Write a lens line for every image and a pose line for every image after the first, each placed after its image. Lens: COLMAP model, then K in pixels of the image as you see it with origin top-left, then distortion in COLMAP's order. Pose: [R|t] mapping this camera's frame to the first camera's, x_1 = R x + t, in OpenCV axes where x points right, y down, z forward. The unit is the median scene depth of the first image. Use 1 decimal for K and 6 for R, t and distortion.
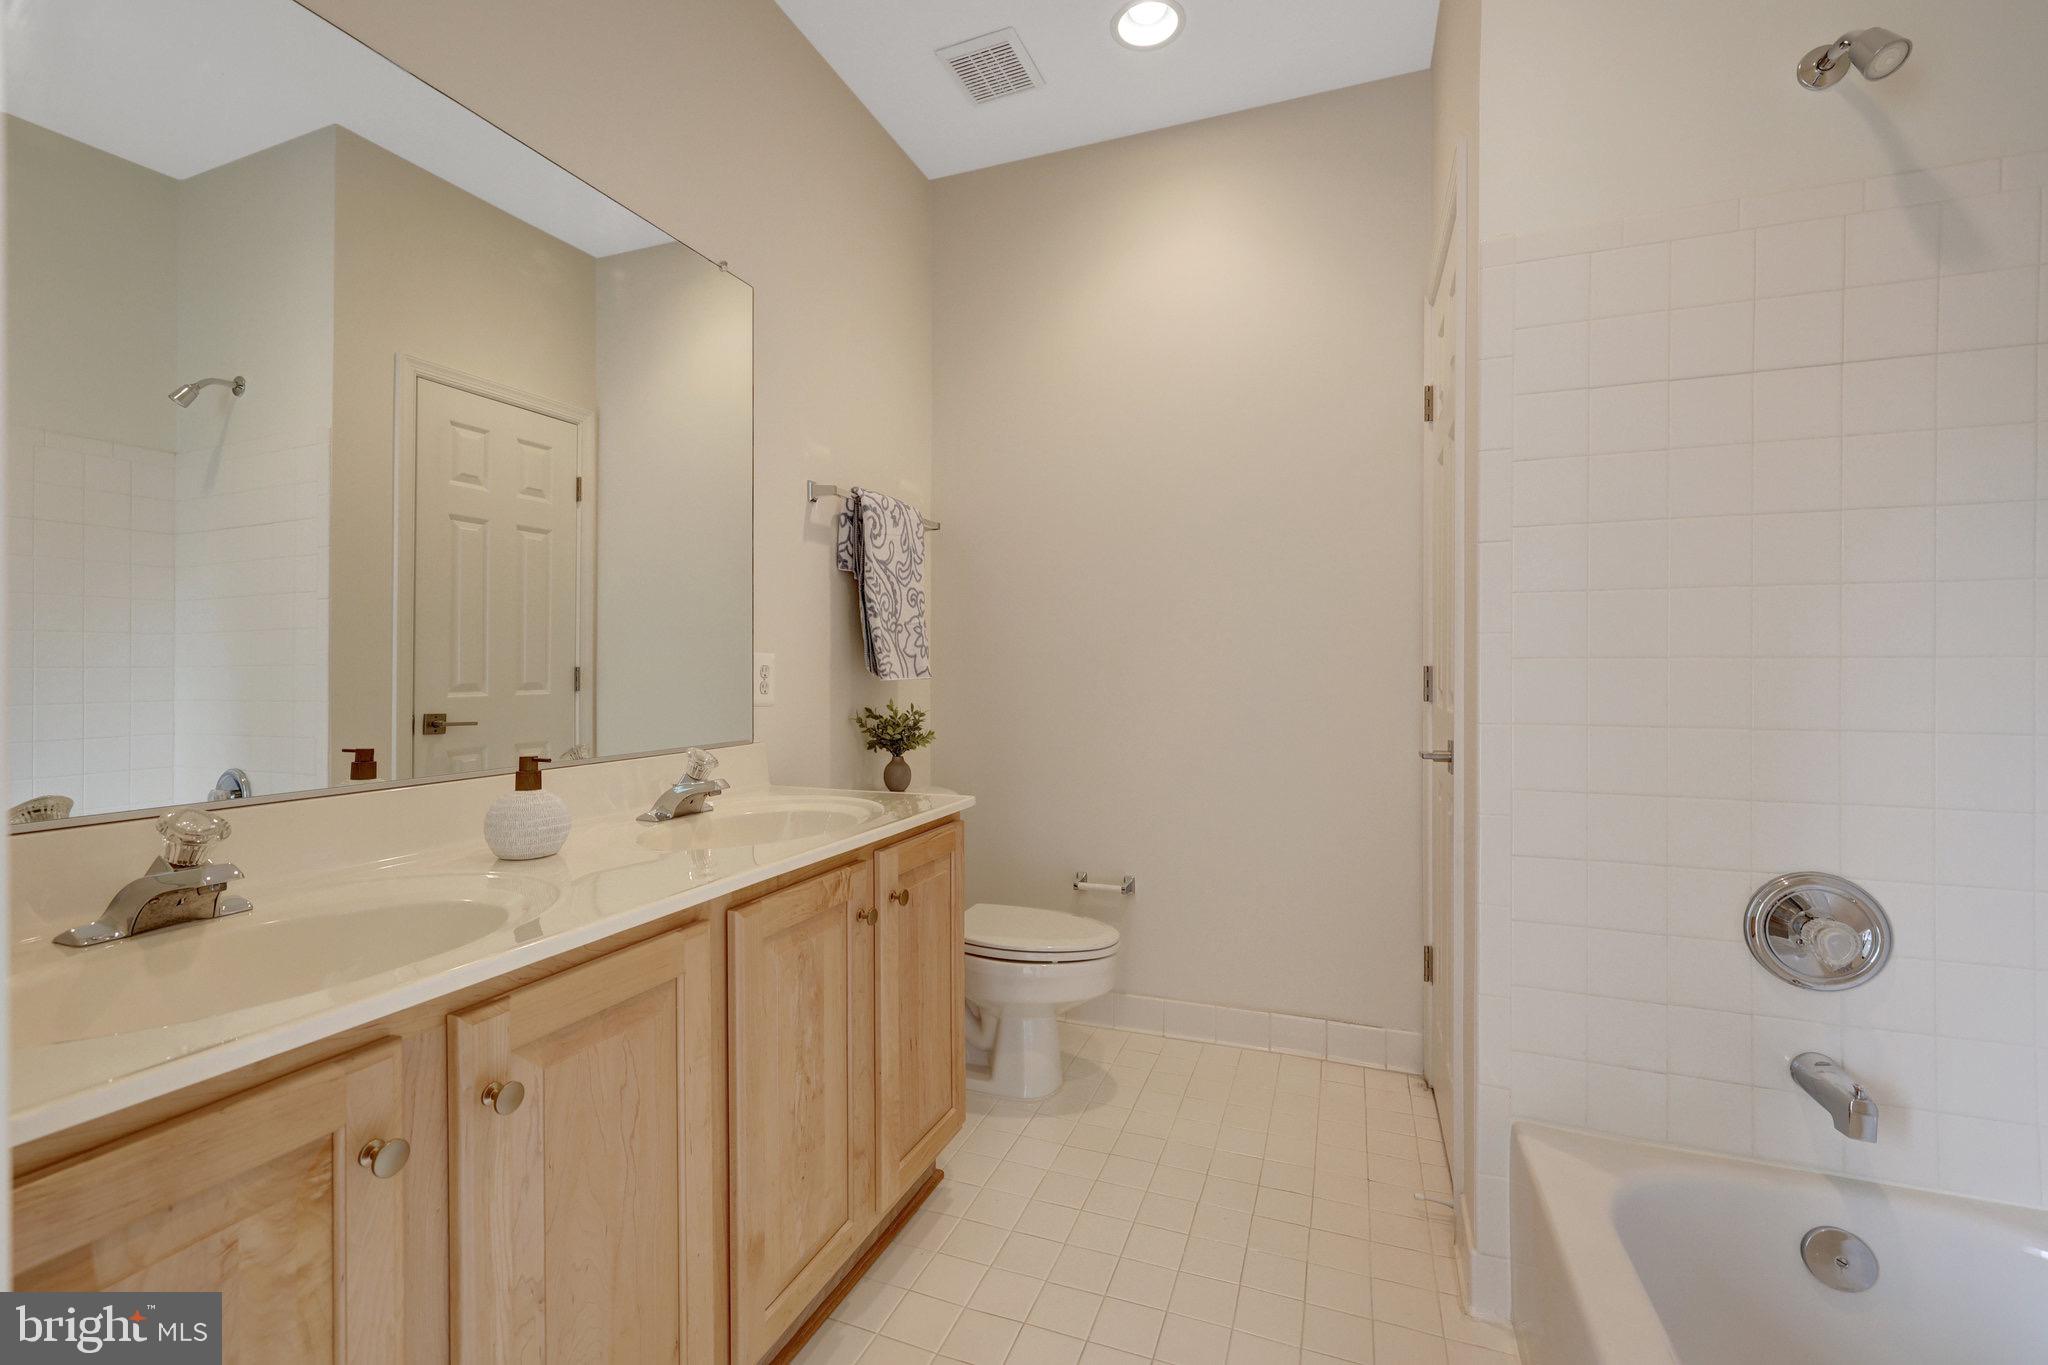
lens RADIAL K [[883.9, 0, 1020.3], [0, 883.9, 679.5], [0, 0, 1]] dist [-0.003750, 0.000300]
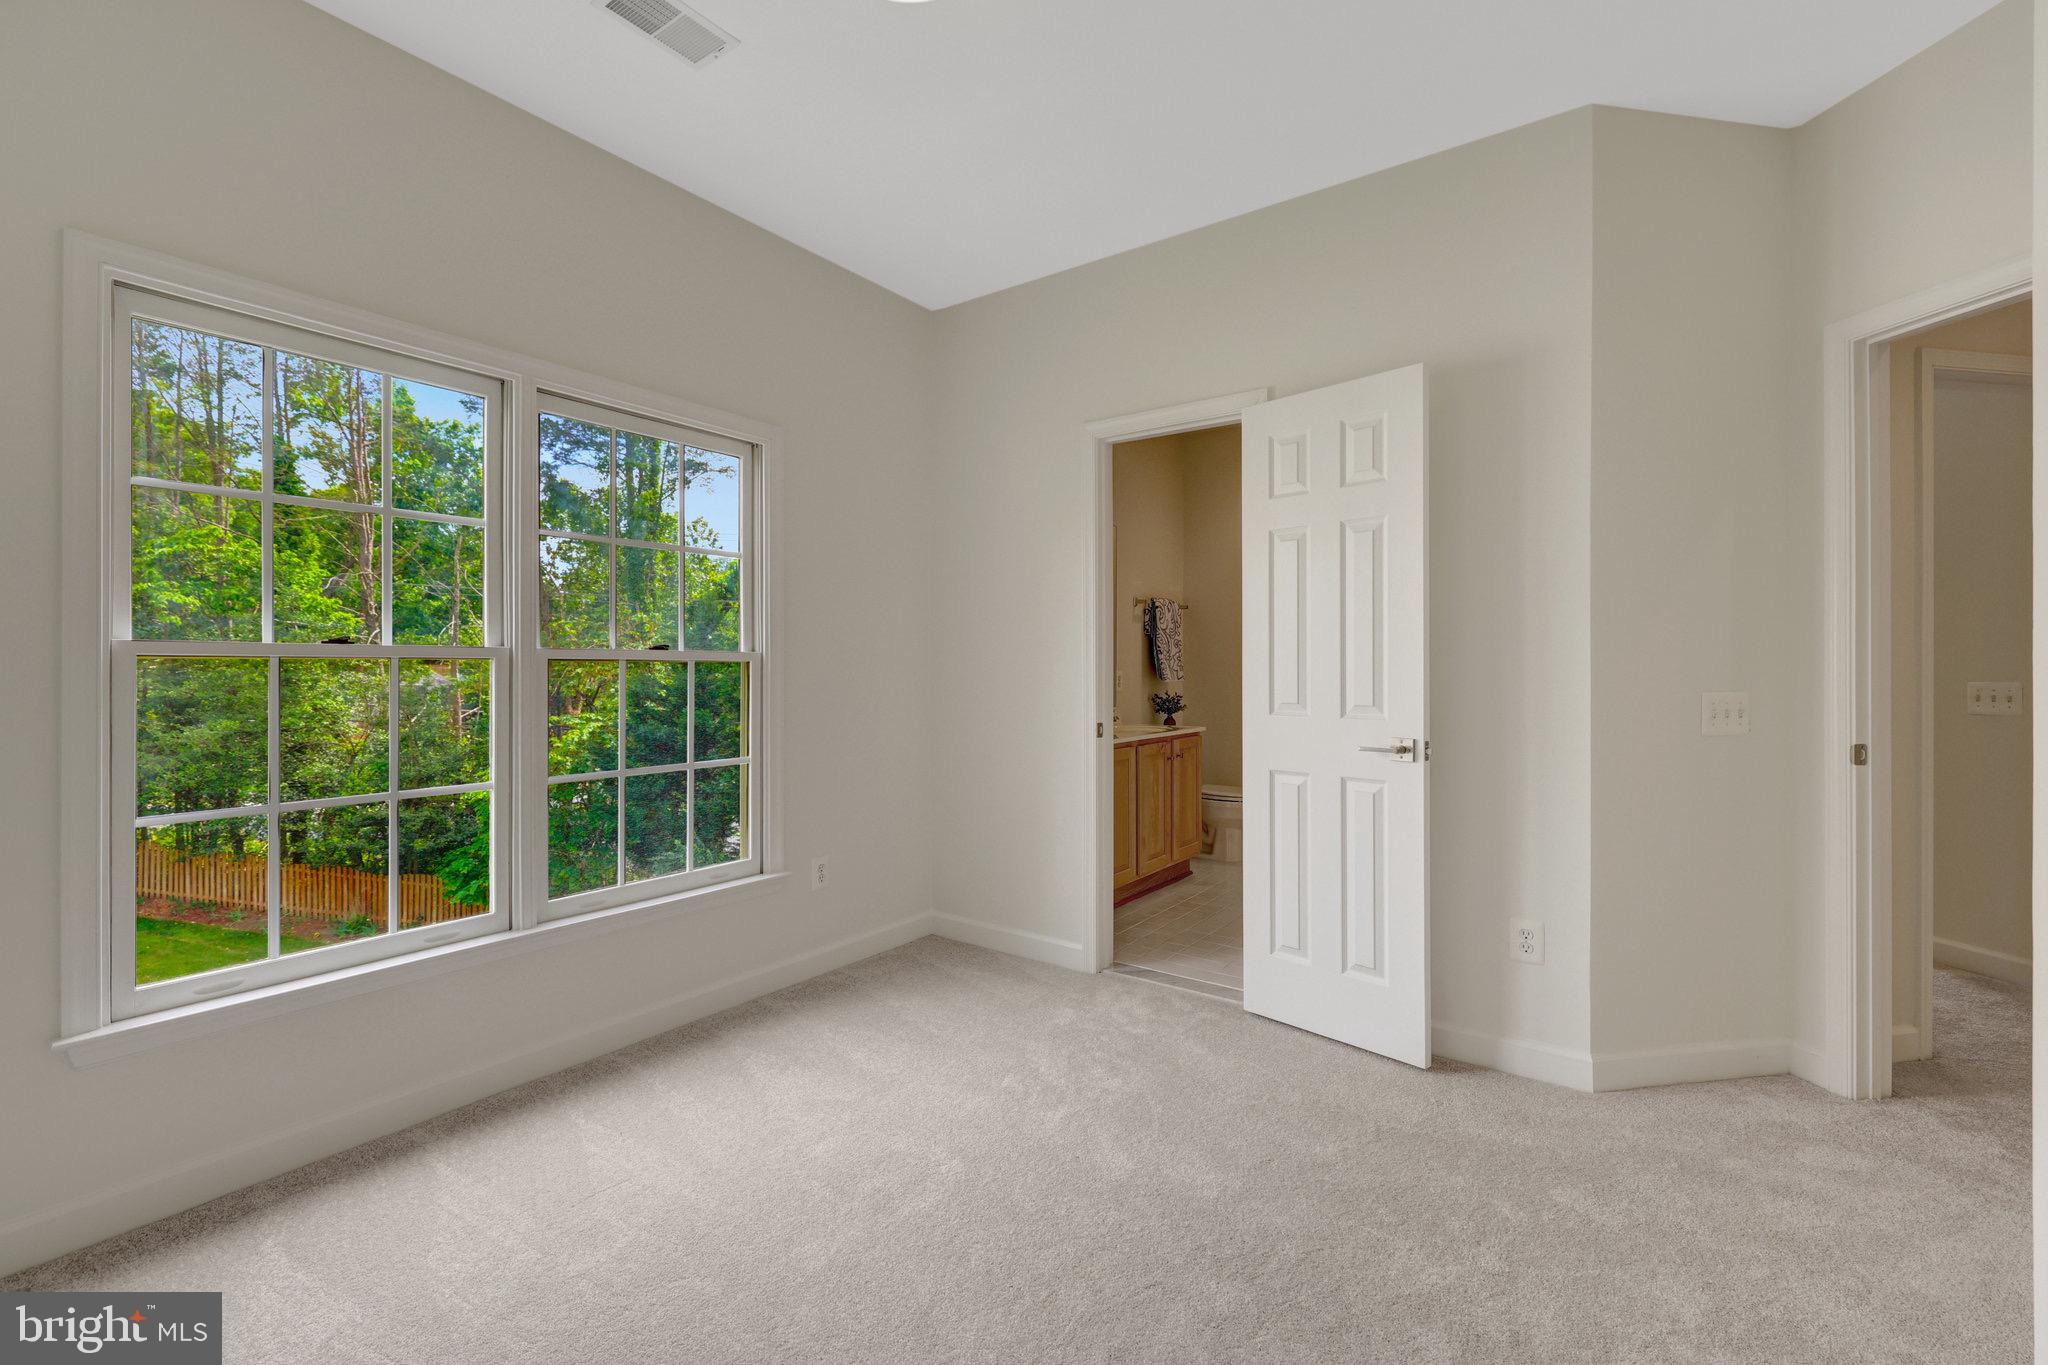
lens RADIAL K [[883.9, 0, 1016.4], [0, 883.9, 677.4], [0, 0, 1]] dist [-0.003750, 0.000300]
pose [[0.967286, 0.000028, -0.253690, 0.055442], [-0.000086, 1.000000, -0.000218, -0.008954], [0.253690, 0.000233, 0.967286, -1.314943]]
